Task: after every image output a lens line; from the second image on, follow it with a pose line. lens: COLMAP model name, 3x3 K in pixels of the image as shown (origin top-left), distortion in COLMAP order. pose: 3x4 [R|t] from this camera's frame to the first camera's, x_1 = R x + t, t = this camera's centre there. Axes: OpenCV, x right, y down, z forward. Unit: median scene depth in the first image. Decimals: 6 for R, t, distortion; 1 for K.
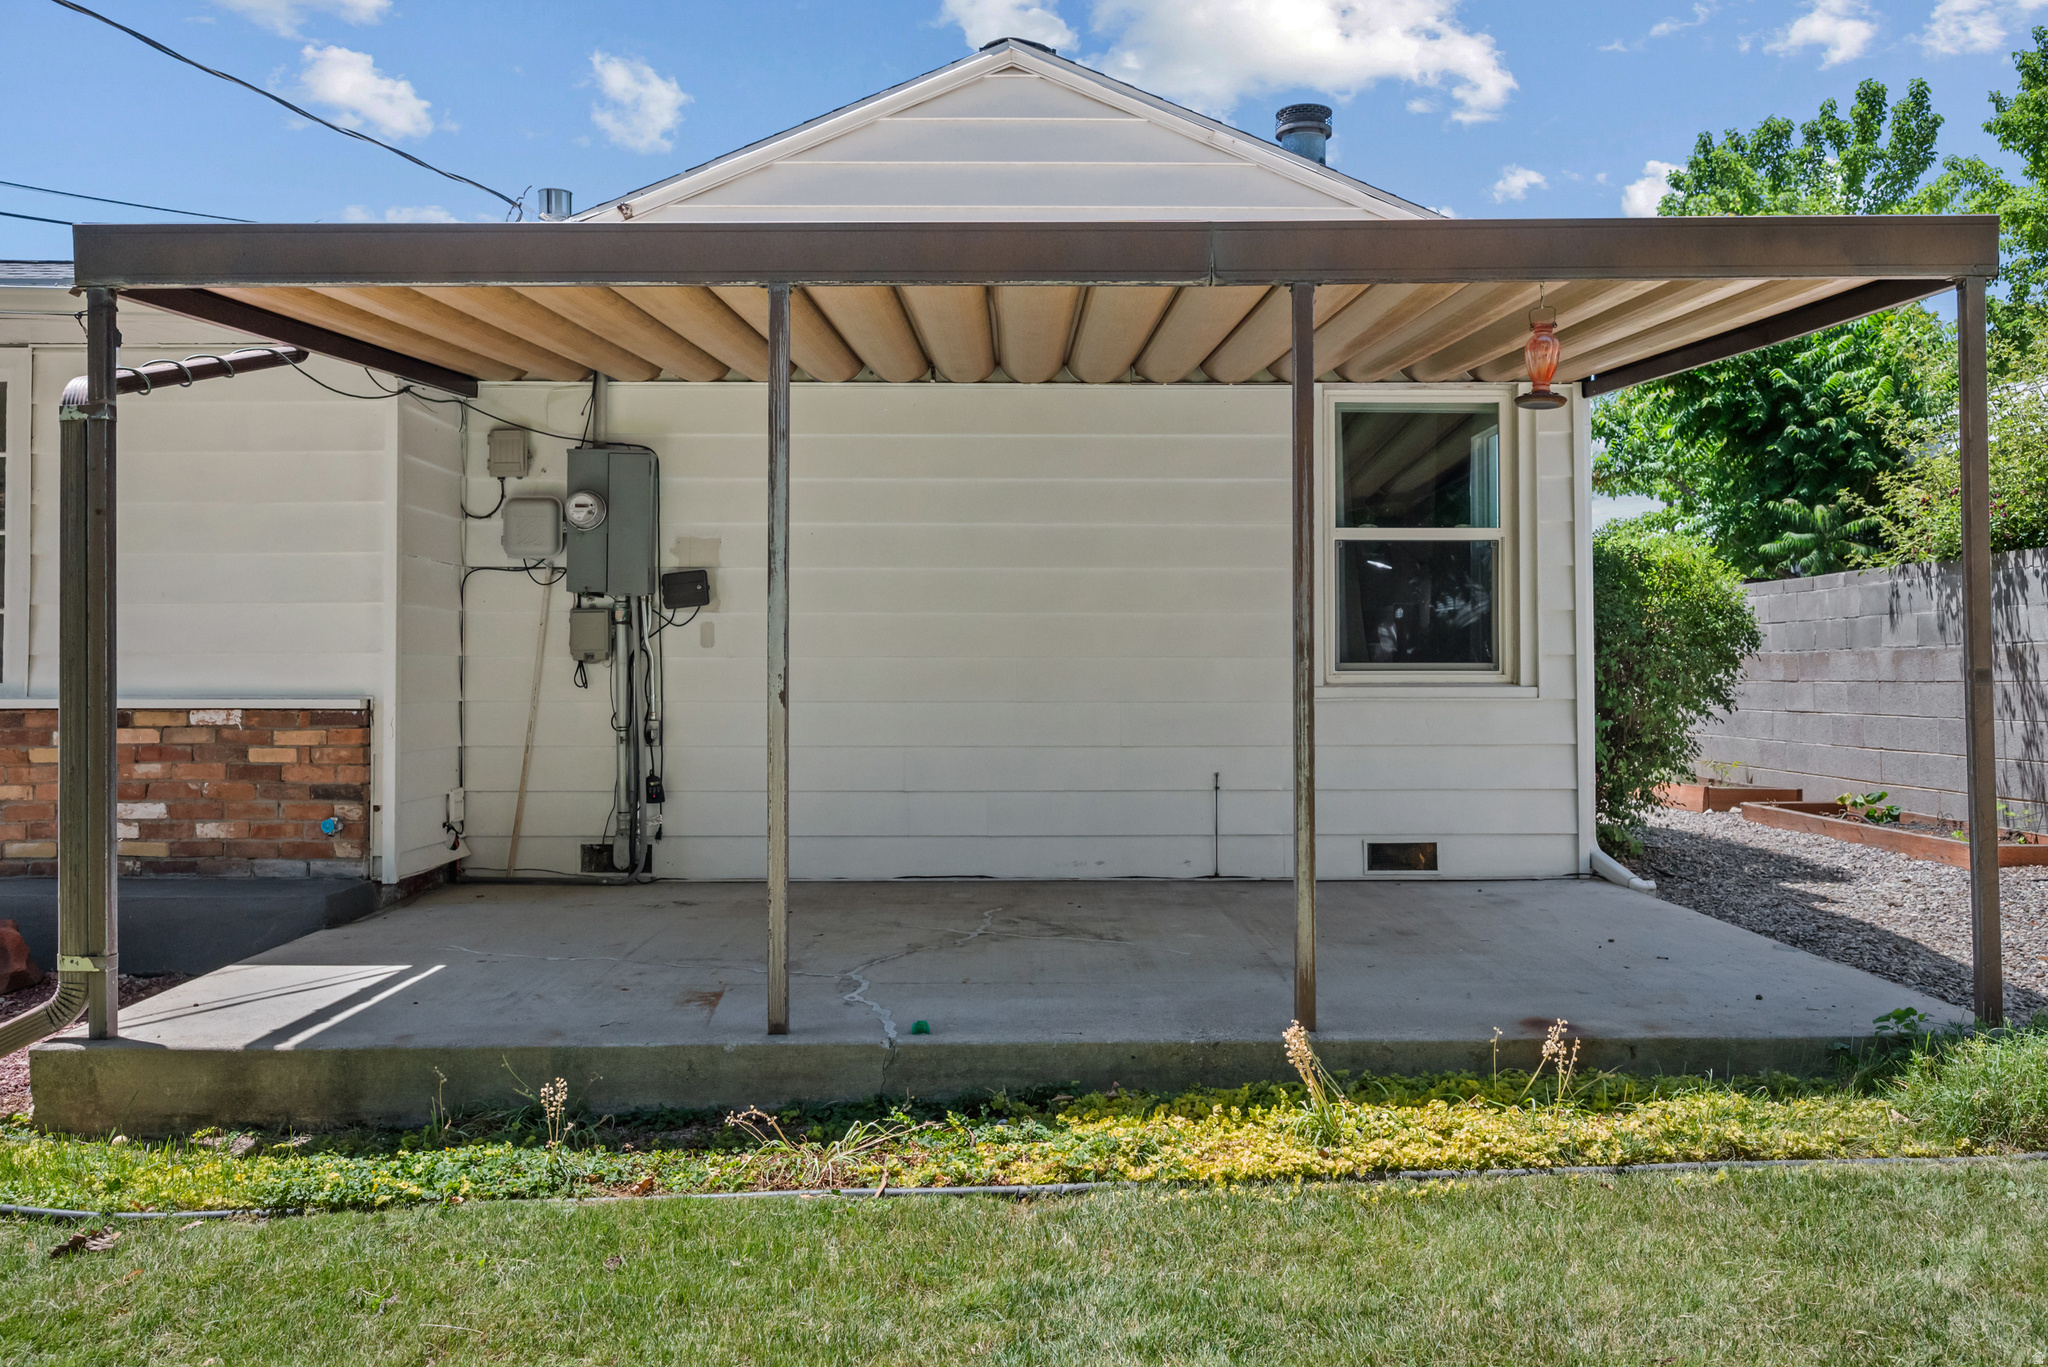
lens RADIAL K [[1588.4, 0, 1026.8], [0, 1588.4, 656.8], [0, 0, 1]] dist [-0.005262, -0.000776]
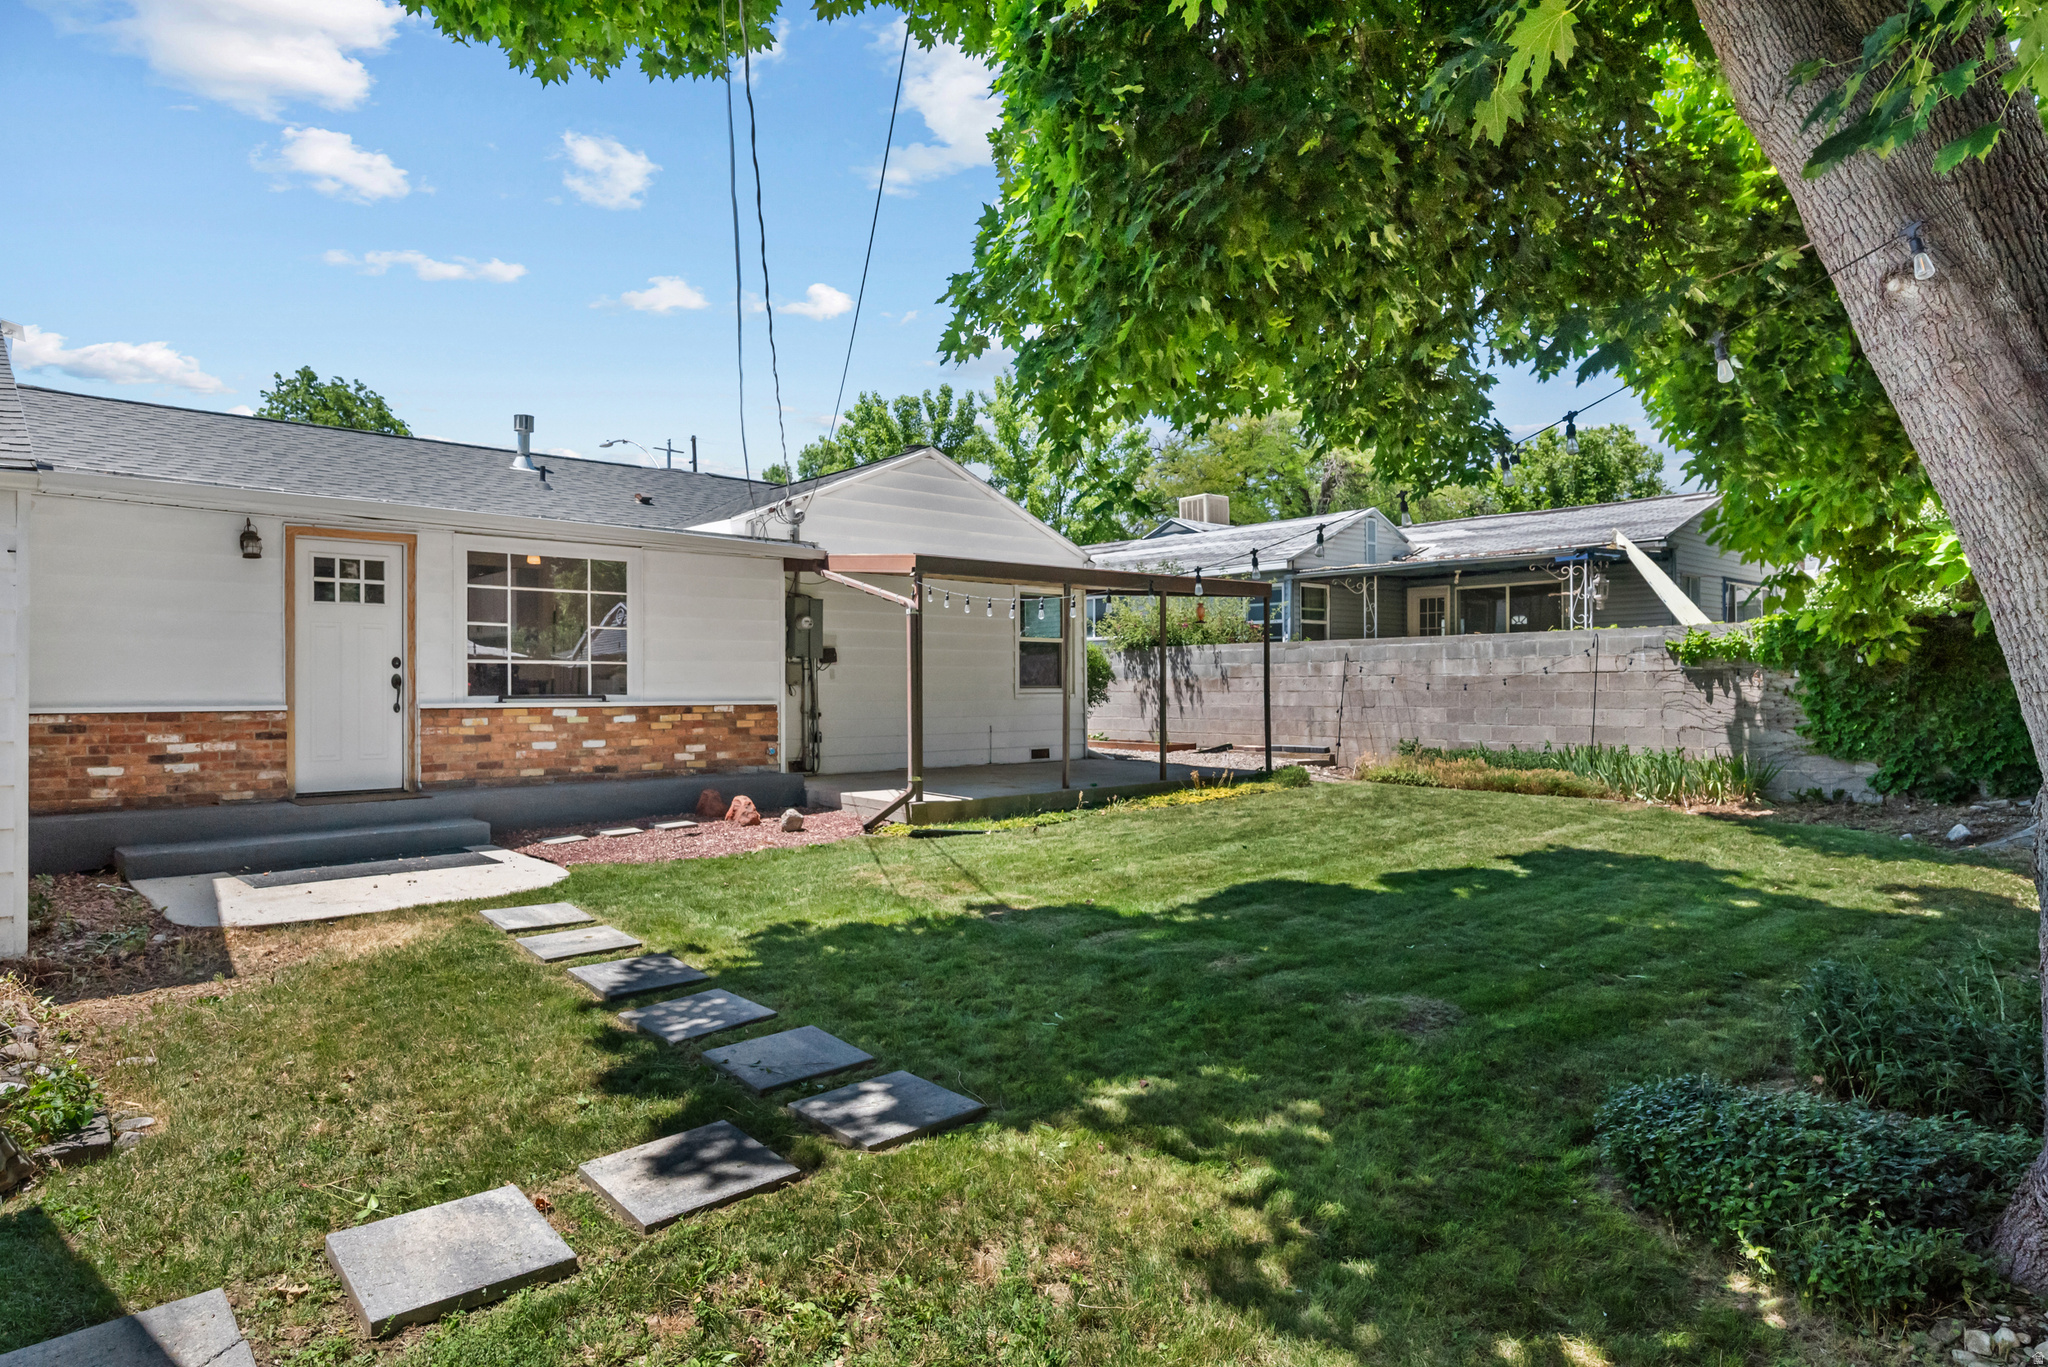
lens RADIAL K [[1198.5, 0, 1024.0], [0, 1198.5, 683.5], [0, 0, 1]] dist [-0.003374, -0.000675]
pose [[0.752776, 0.001723, 0.658274, -1.370759], [-0.008599, 0.999937, 0.007217, -0.017257], [-0.658220, -0.011093, 0.752744, -0.677426]]
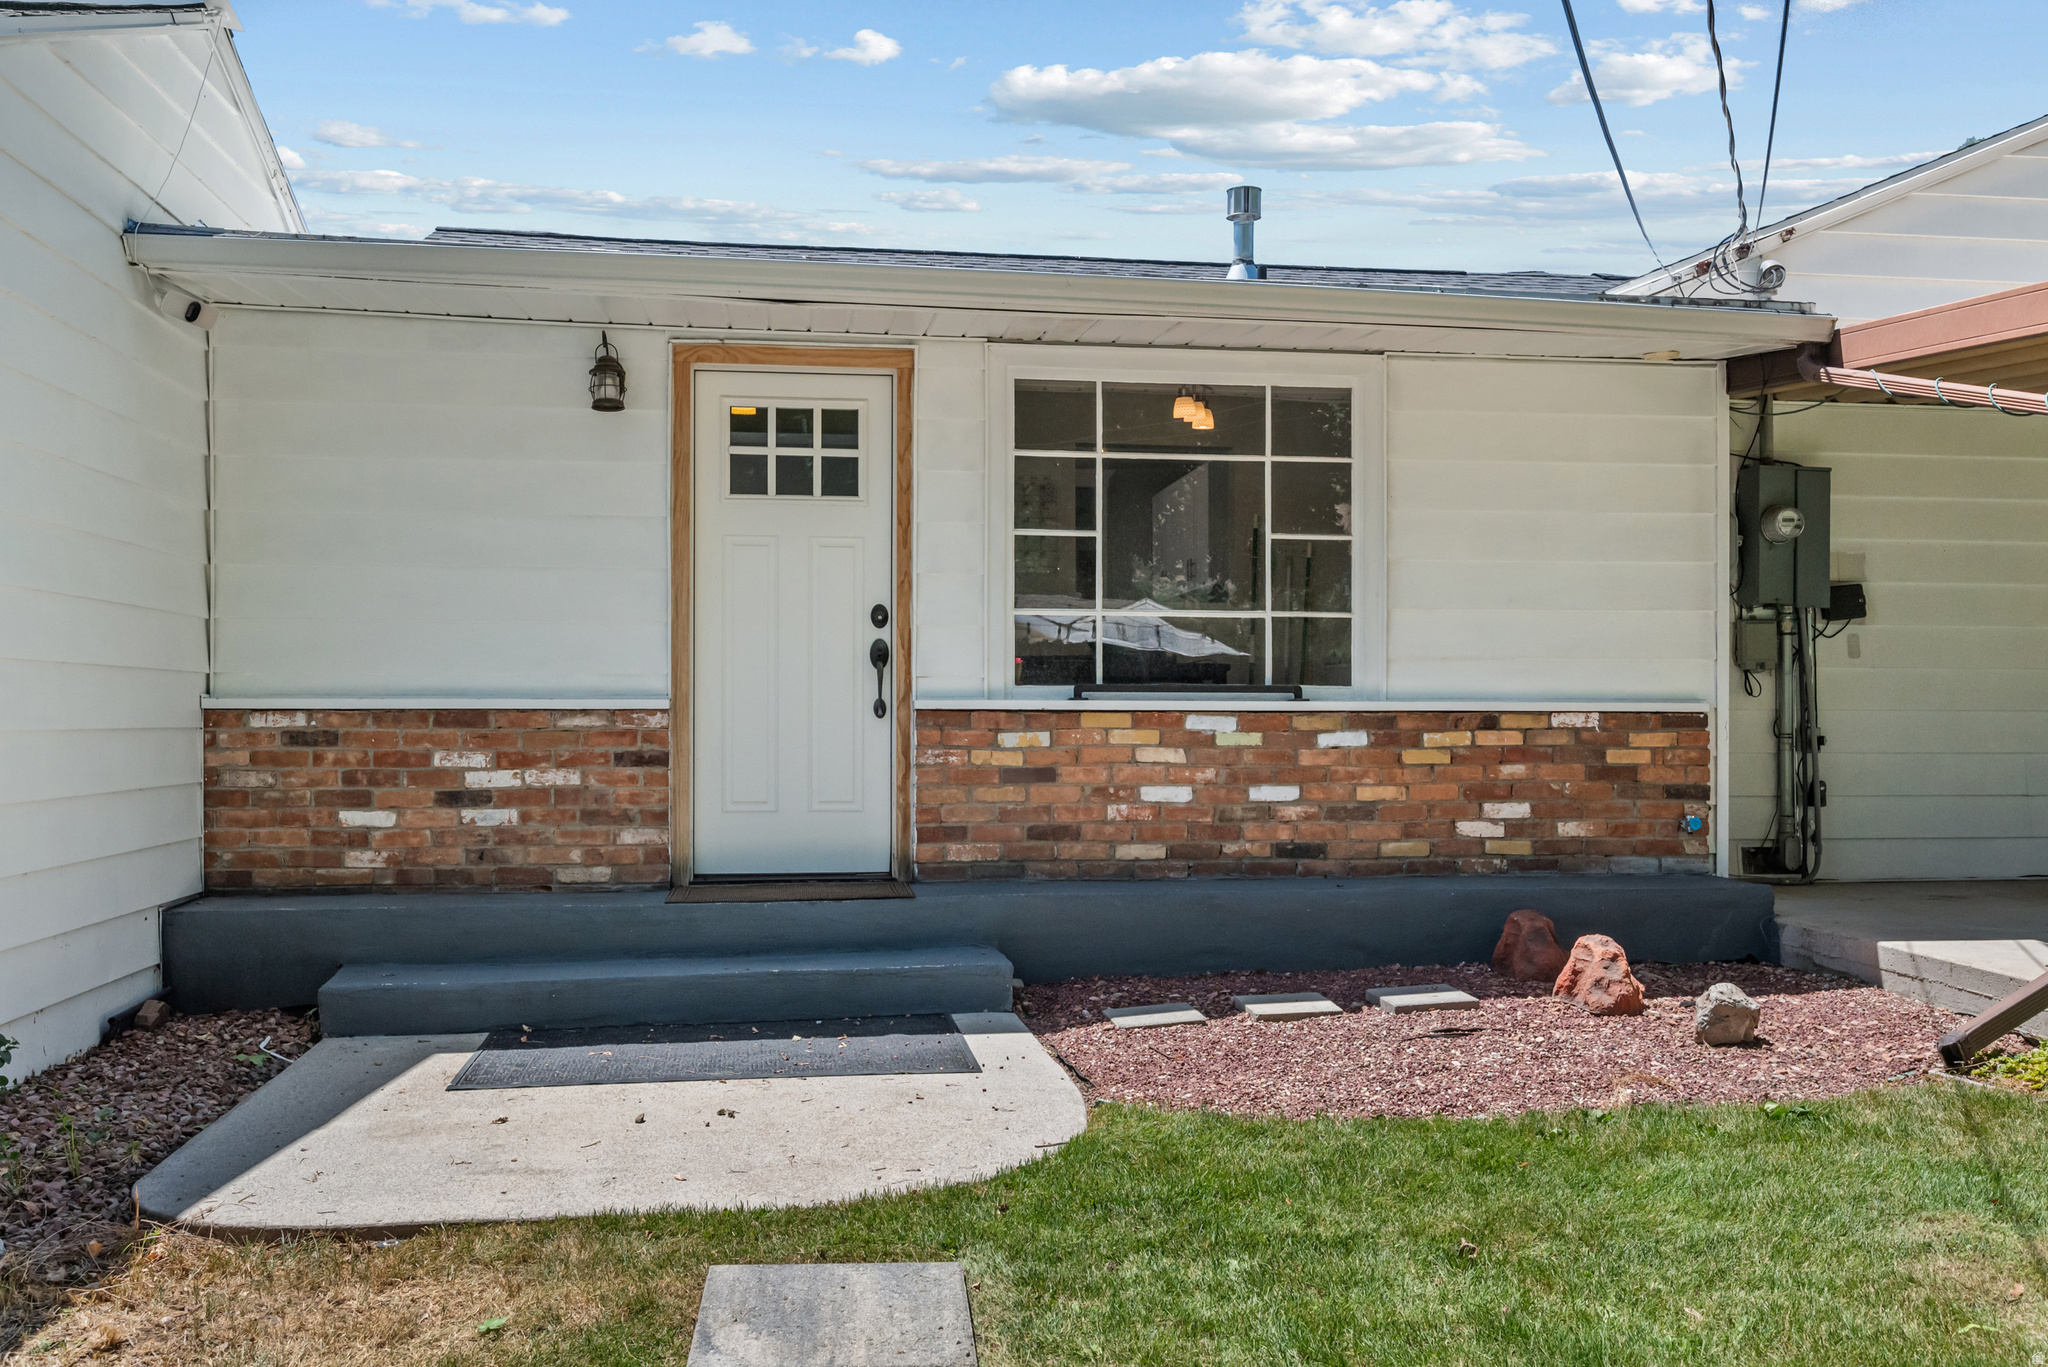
lens RADIAL K [[1735.0, 0, 1057.8], [0, 1735.0, 725.6], [0, 0, 1]] dist [0.000175, 0.004173]
pose [[0.992377, 0.002203, 0.123220, -0.985851], [-0.004381, 0.999839, 0.017409, 0.023680], [-0.123162, -0.017816, 0.992227, -0.080820]]
